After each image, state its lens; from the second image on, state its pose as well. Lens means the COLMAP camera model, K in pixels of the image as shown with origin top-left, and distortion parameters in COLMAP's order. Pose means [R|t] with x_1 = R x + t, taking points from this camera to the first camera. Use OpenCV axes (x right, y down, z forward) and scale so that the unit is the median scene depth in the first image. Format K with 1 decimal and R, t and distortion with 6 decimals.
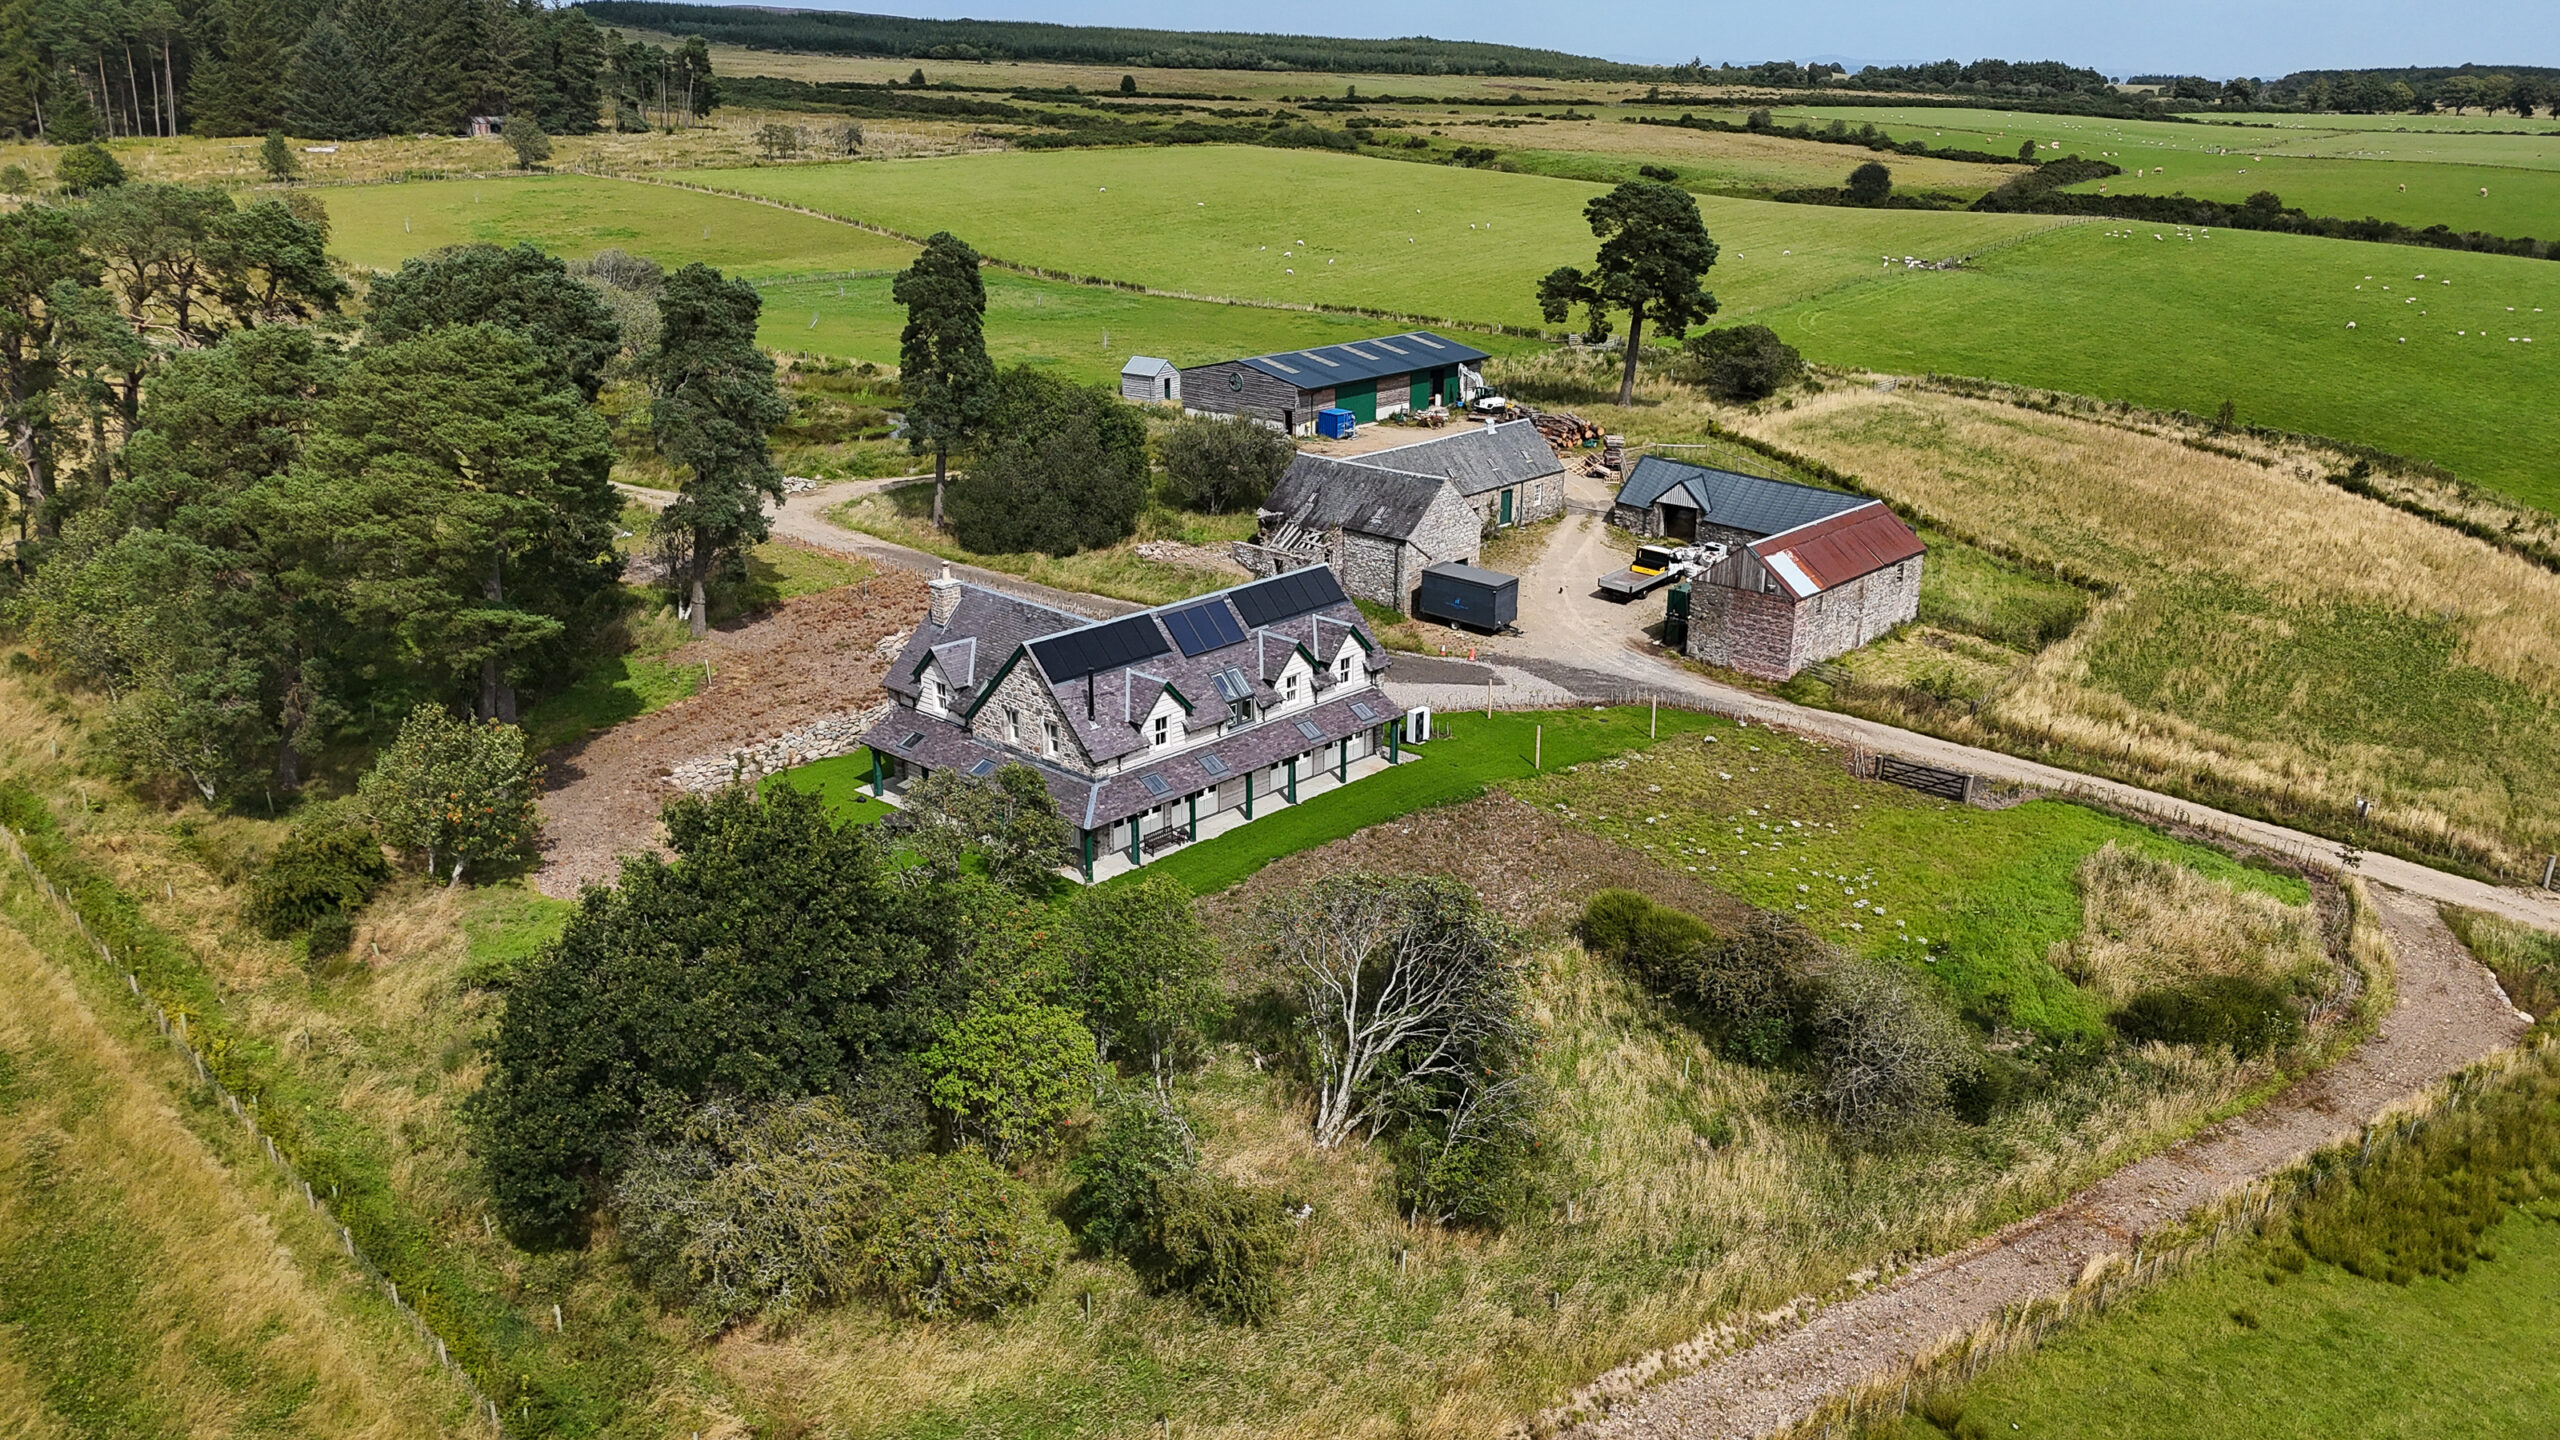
lens RADIAL K [[1886.4, 0, 1278.9], [0, 1886.4, 726.1], [0, 0, 1]] dist [0.075931, -0.071211]
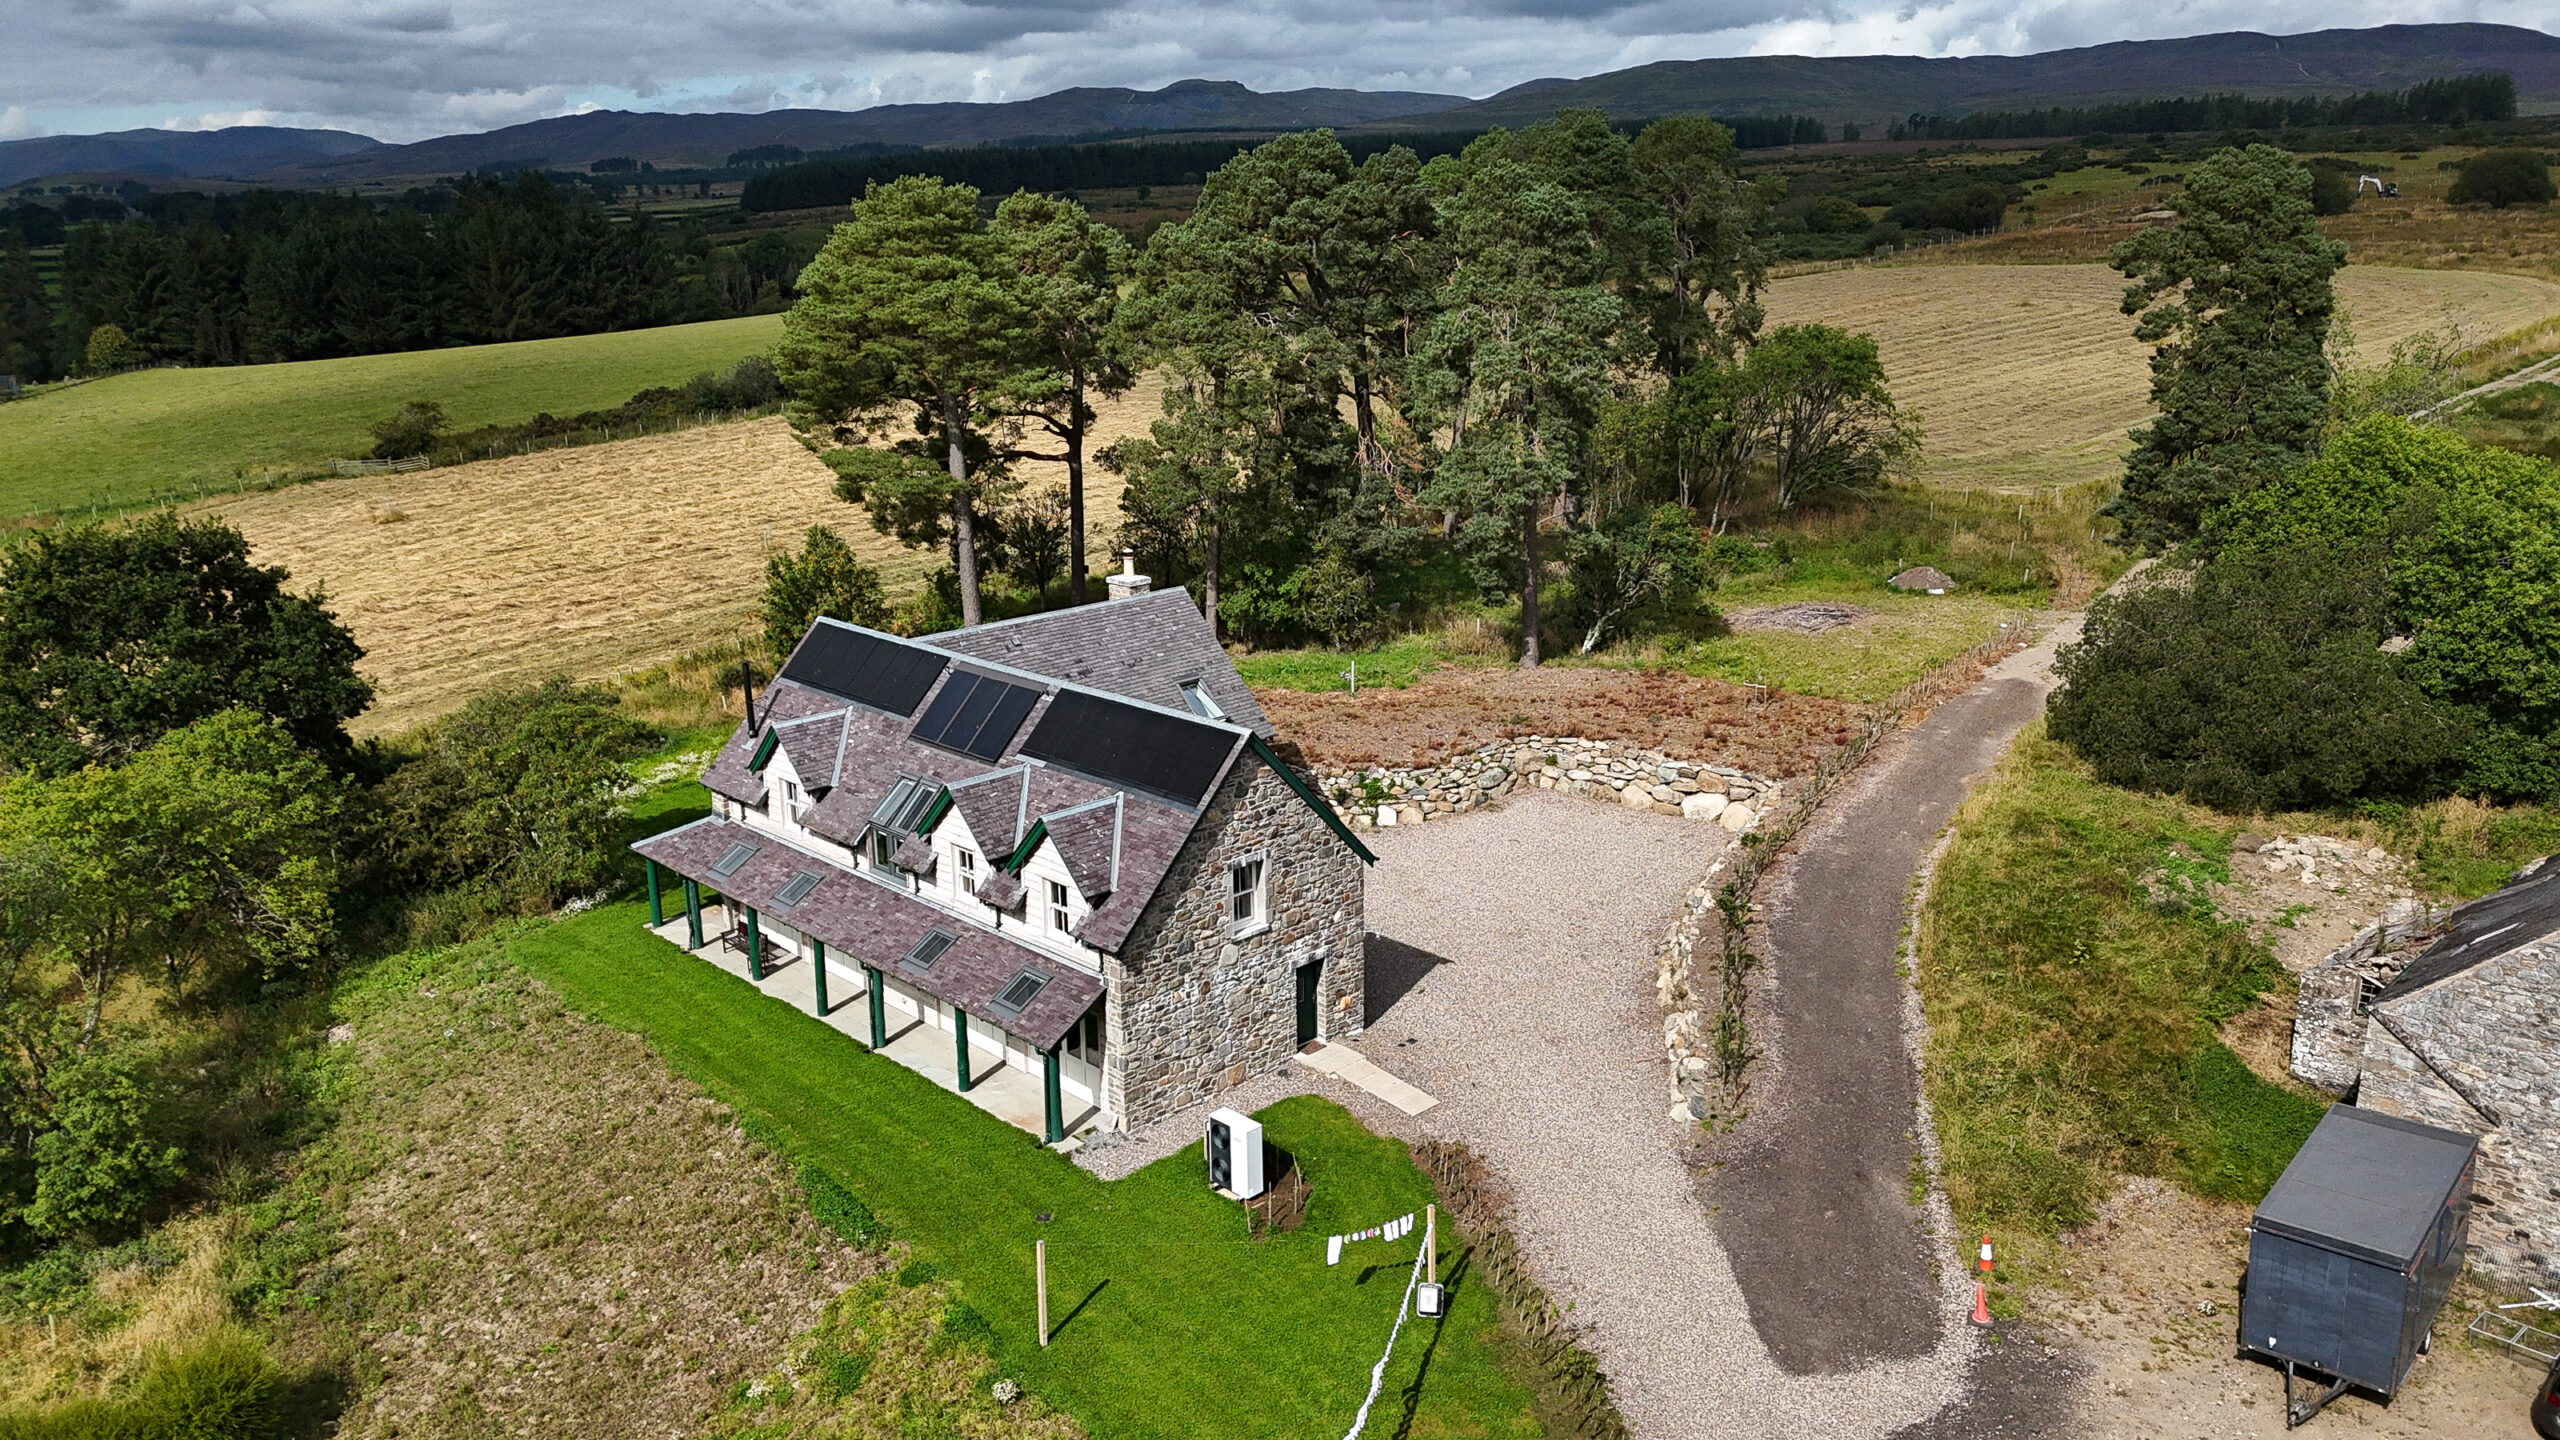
lens RADIAL K [[1886.4, 0, 1269.5], [0, 1886.4, 716.0], [0, 0, 1]] dist [0.075931, -0.071211]
pose [[-0.050530, 0.255058, -0.965605, 0.471582], [-0.312548, 0.914237, 0.257845, -0.208615], [0.948557, 0.314826, 0.033522, 0.961476]]
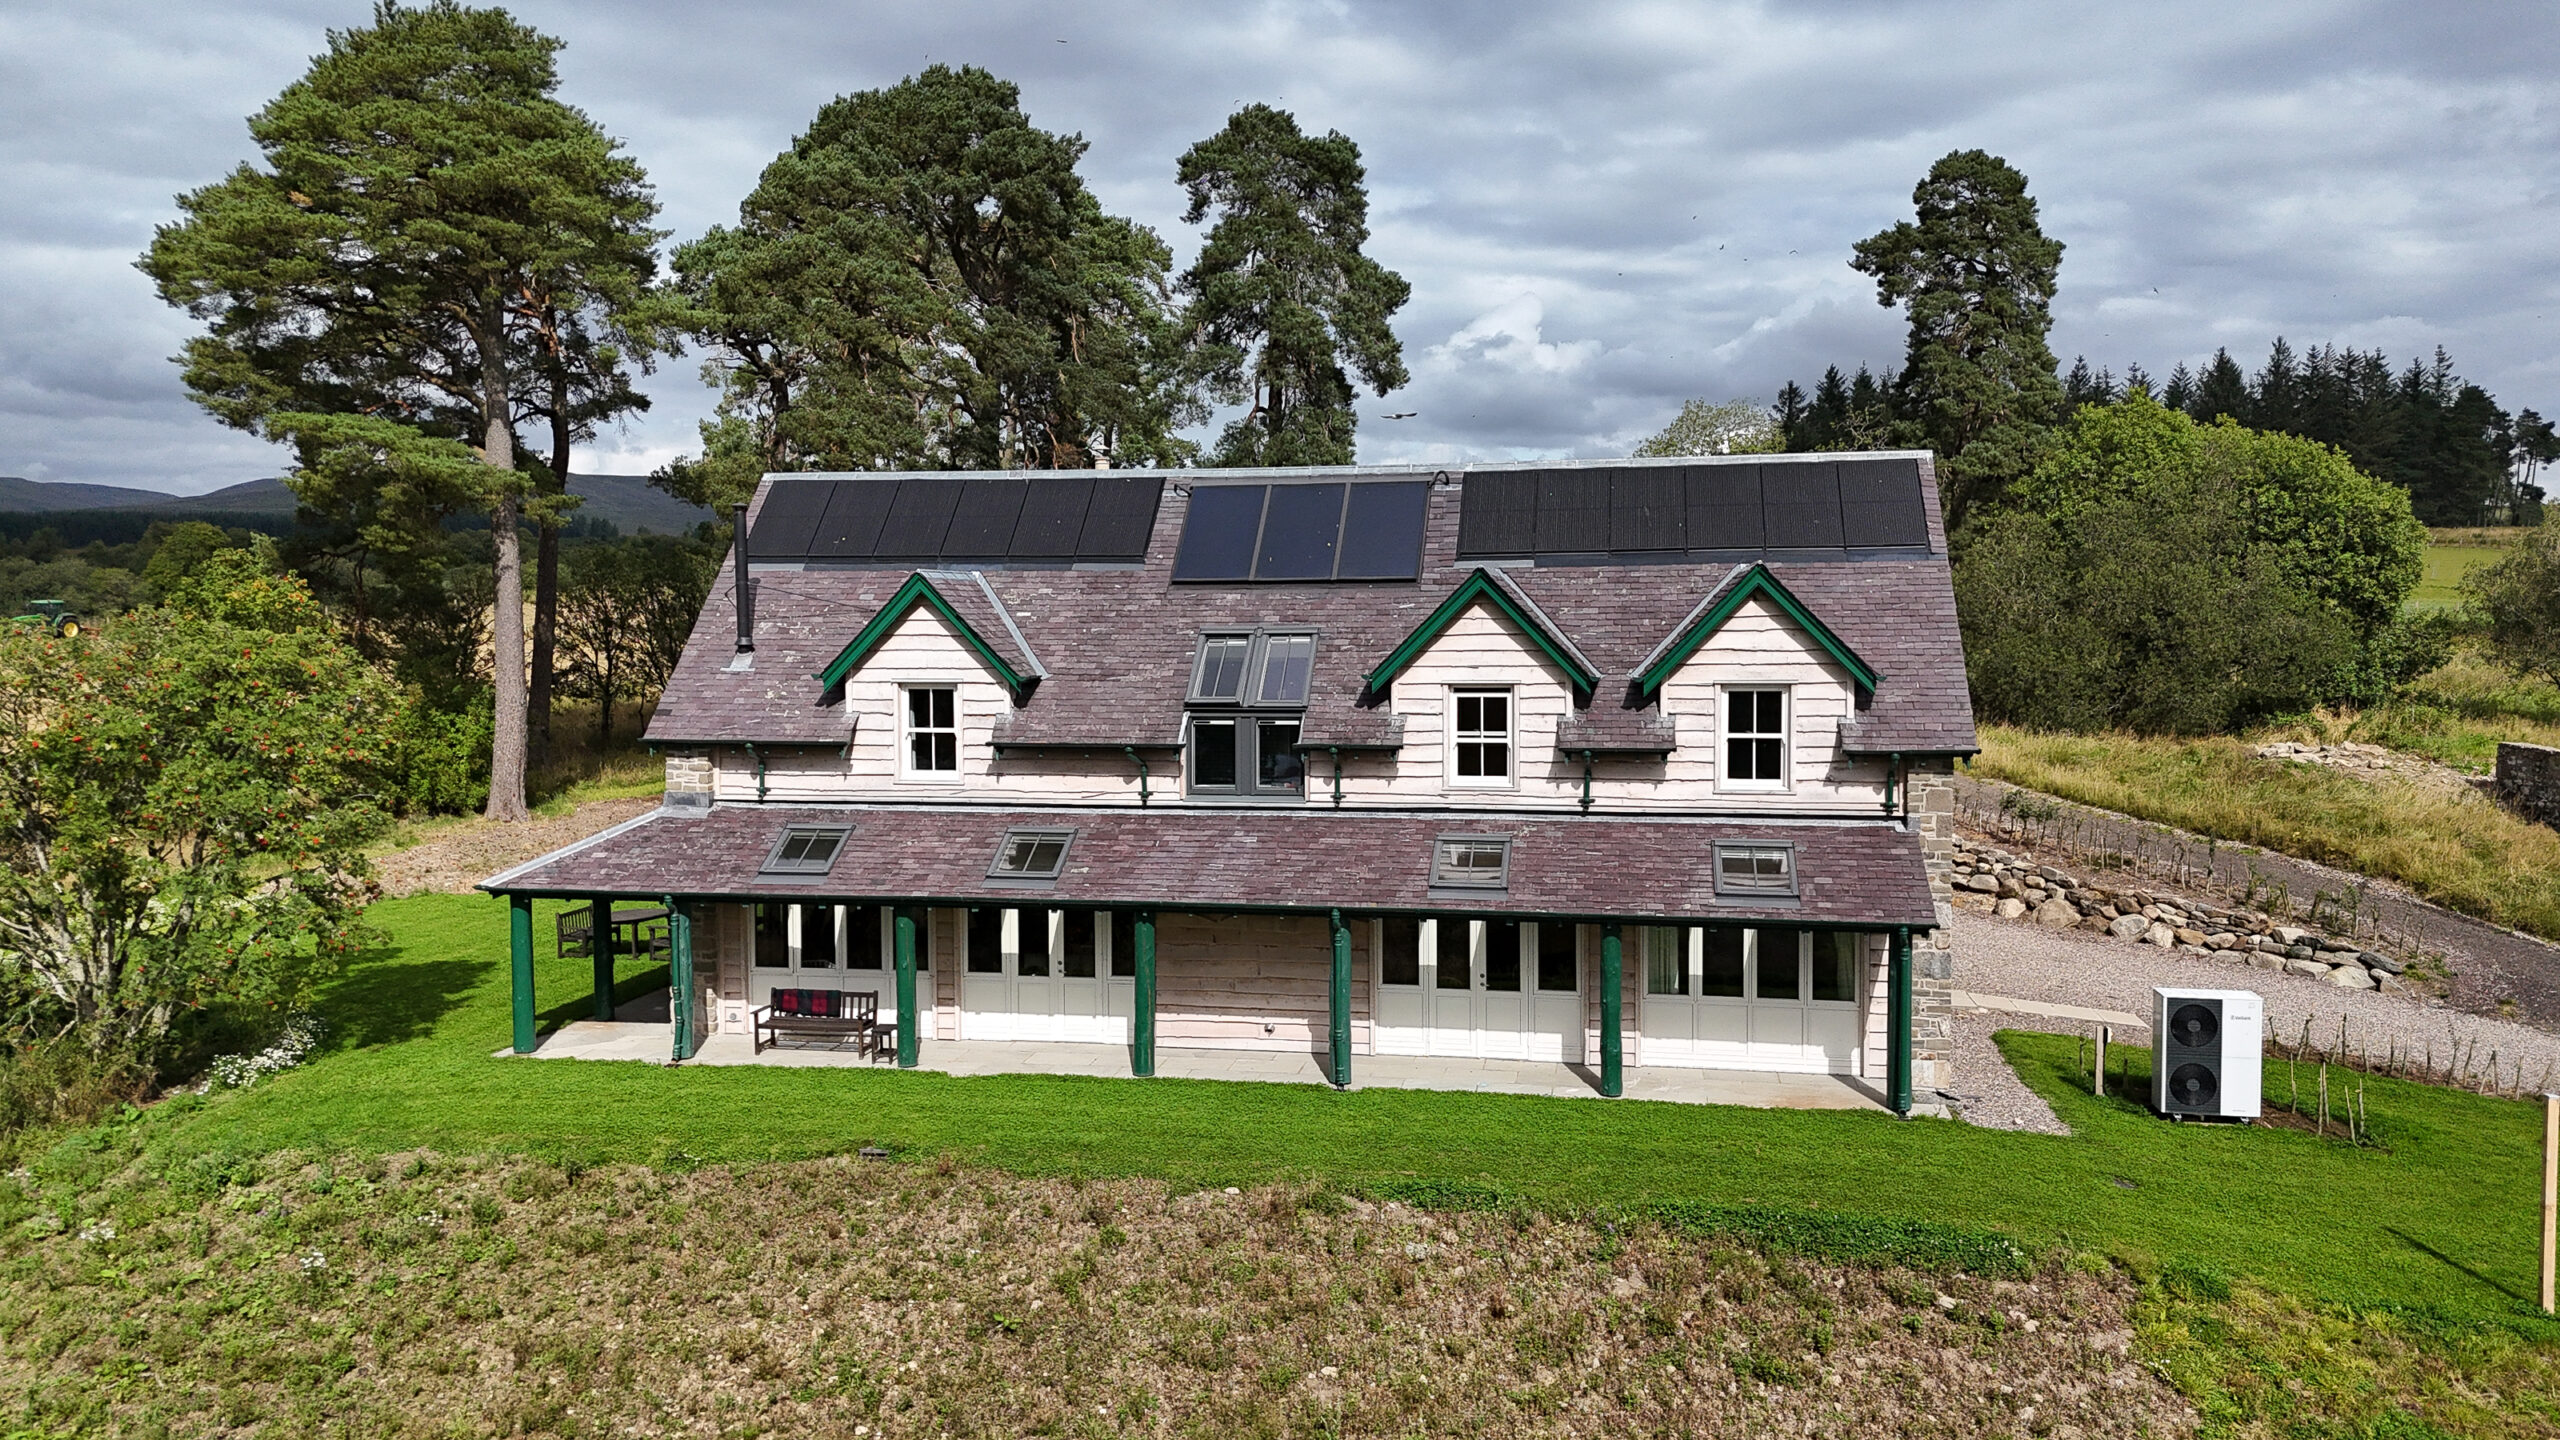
lens RADIAL K [[1886.4, 0, 1280.9], [0, 1886.4, 716.2], [0, 0, 1]] dist [0.075931, -0.071211]
pose [[0.540970, 0.041752, -0.840005, 0.228063], [-0.269656, 0.954650, -0.126210, 0.023324], [0.796641, 0.294788, 0.527696, 0.741114]]
